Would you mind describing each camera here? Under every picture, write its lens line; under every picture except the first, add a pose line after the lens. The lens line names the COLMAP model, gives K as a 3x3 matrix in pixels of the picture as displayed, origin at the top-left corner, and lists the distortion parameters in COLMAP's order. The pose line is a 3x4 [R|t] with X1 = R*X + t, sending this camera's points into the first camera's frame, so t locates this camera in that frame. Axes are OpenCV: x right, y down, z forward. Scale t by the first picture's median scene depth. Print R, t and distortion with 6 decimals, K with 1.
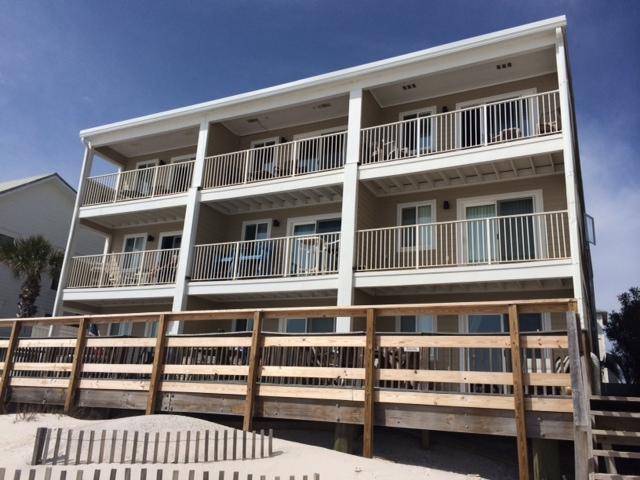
lens RADIAL K [[561.6, 0, 322.2], [0, 561.6, 238.9], [0, 0, 1]] dist [0.061071, -0.096527]
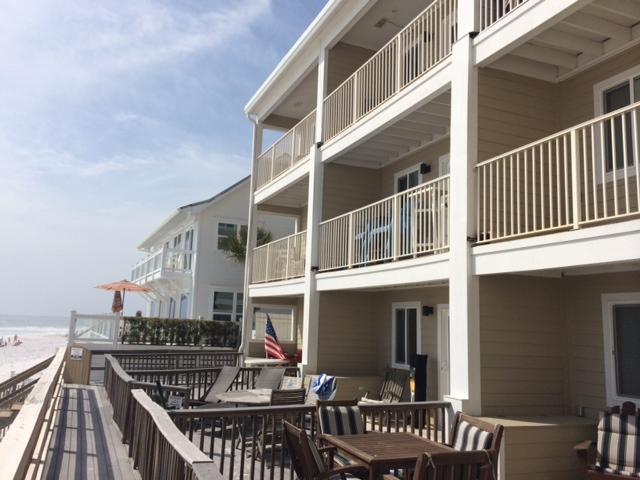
lens RADIAL K [[561.6, 0, 318.9], [0, 561.6, 241.5], [0, 0, 1]] dist [0.061071, -0.096527]
pose [[0.764453, -0.125327, -0.632380, 0.293216], [0.196567, 0.979525, 0.043495, 0.003653], [0.613981, -0.157555, 0.773436, 0.517088]]
